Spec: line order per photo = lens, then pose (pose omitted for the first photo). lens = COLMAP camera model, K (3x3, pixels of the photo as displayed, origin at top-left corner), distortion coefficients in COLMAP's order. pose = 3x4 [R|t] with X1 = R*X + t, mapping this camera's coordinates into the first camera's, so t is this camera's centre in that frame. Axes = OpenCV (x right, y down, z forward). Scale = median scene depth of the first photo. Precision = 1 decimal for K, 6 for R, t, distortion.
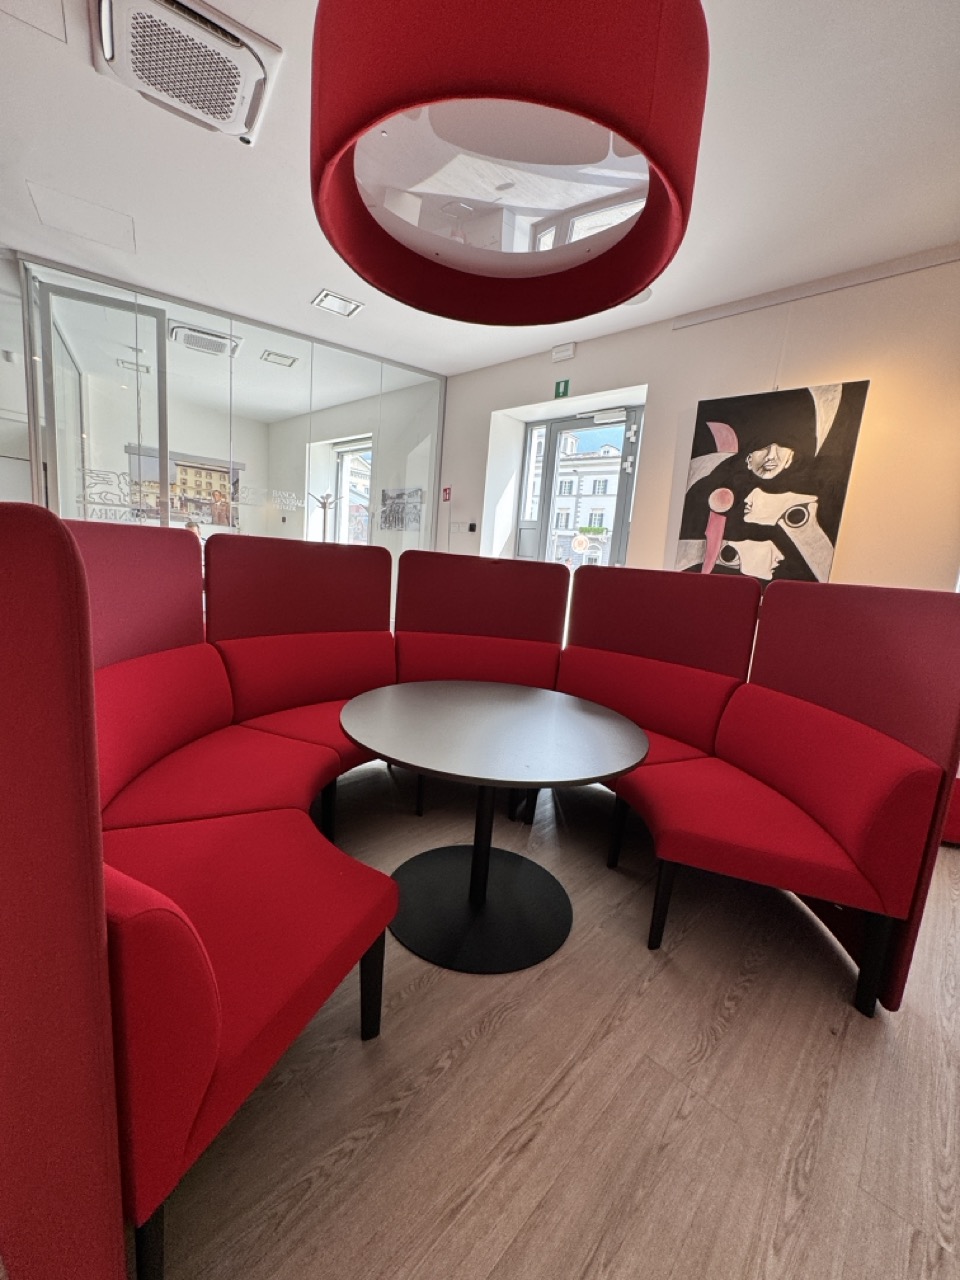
lens RADIAL K [[513.4, 0, 480.0], [0, 513.4, 640.0], [0, 0, 1]] dist [-0.000294, 0.000107]
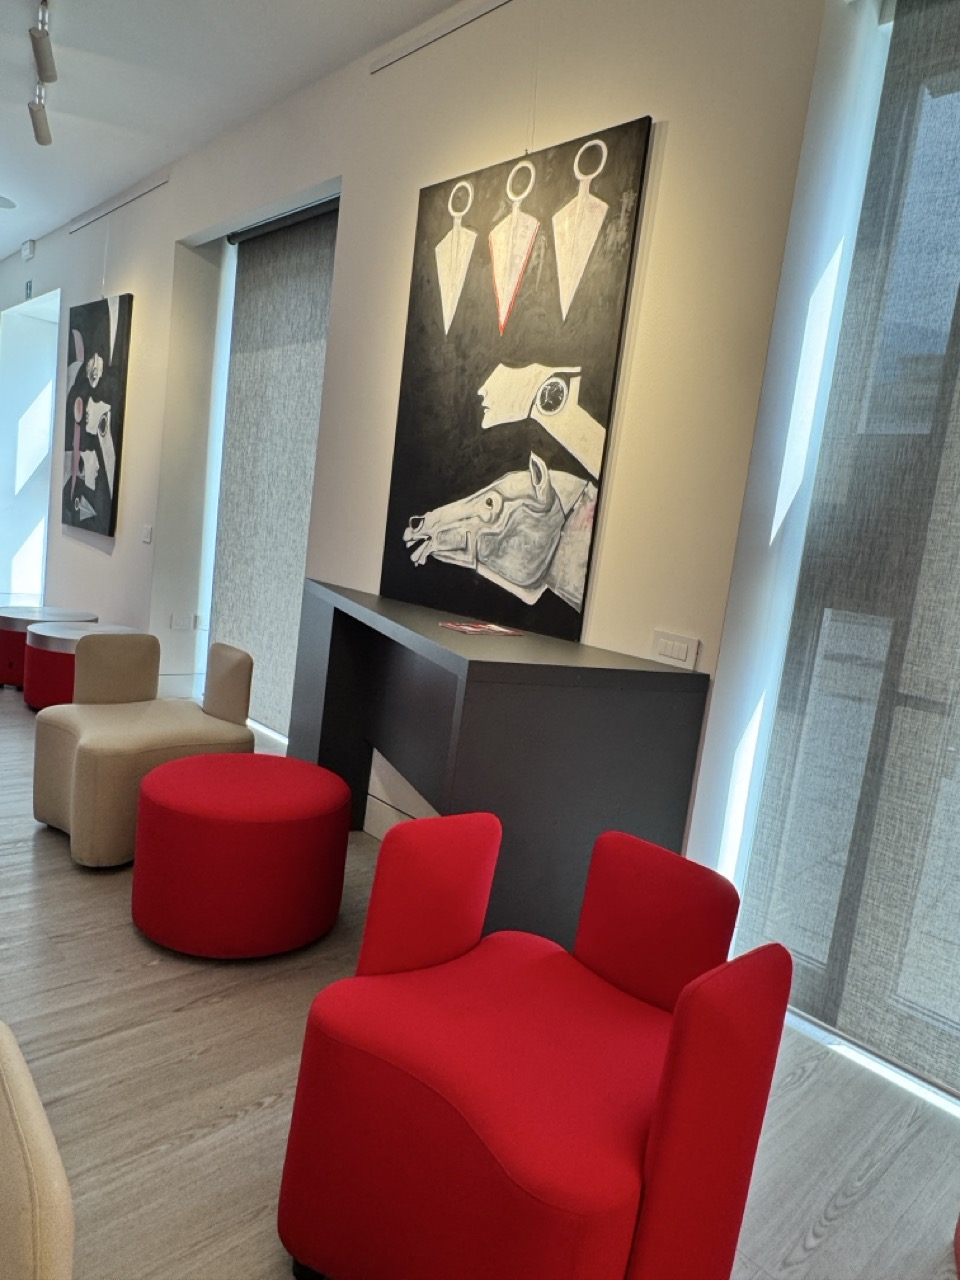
lens RADIAL K [[805.3, 0, 500.4], [0, 805.3, 640.1], [0, 0, 1]] dist [0.001425, 0.003179]
pose [[0.998667, 0.048226, -0.018371, 1.303038], [-0.048877, 0.998126, -0.036816, 0.177191], [0.016561, 0.037665, 0.999153, -0.485590]]
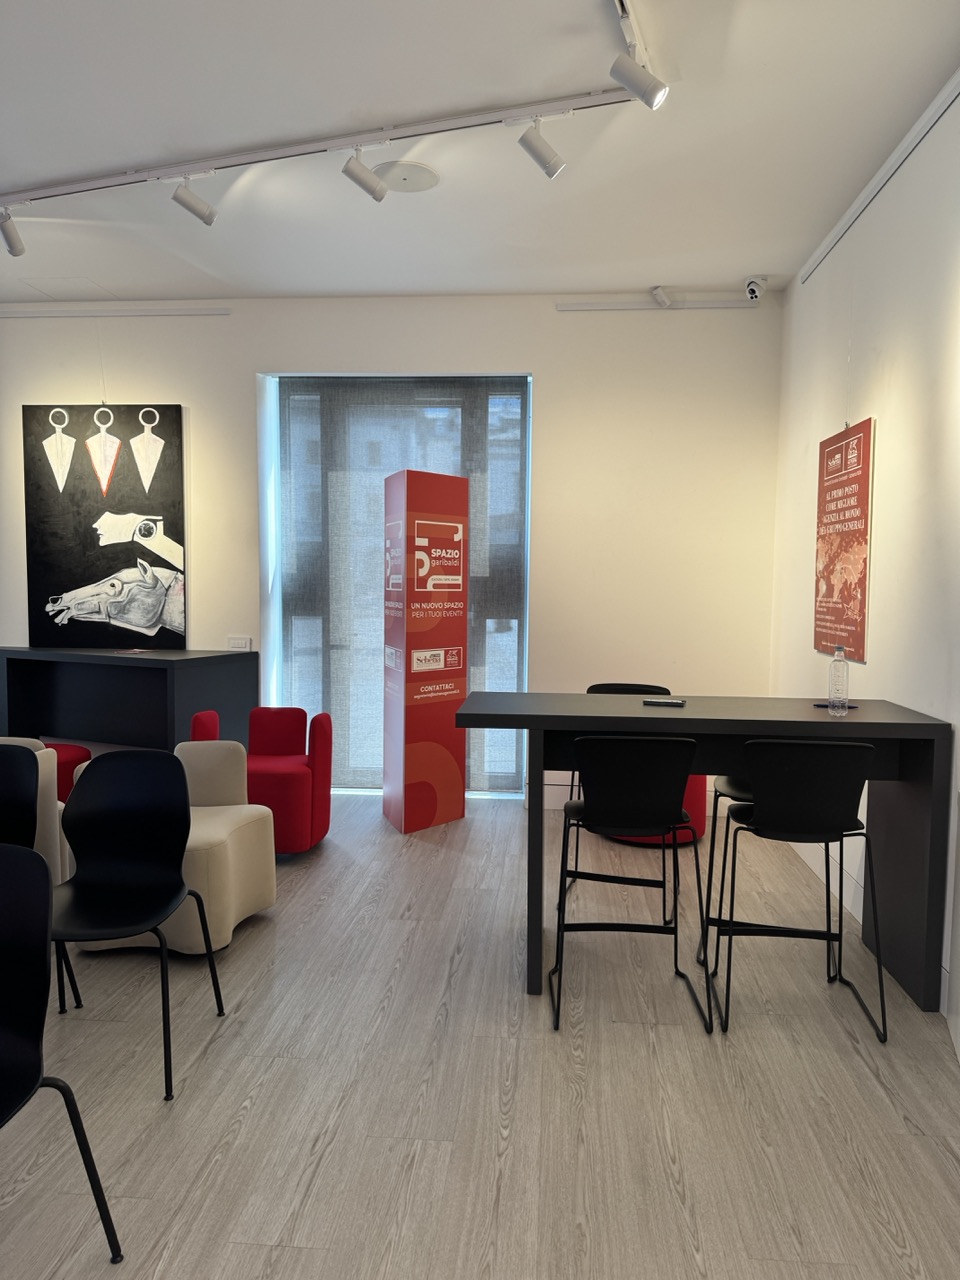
lens RADIAL K [[895.2, 0, 478.1], [0, 895.2, 642.4], [0, 0, 1]] dist [0.143195, -0.265787]
pose [[0.780491, -0.113907, 0.614703, 0.797235], [0.153127, 0.988142, -0.011319, 0.232613], [-0.606124, 0.102962, 0.788678, -1.335957]]
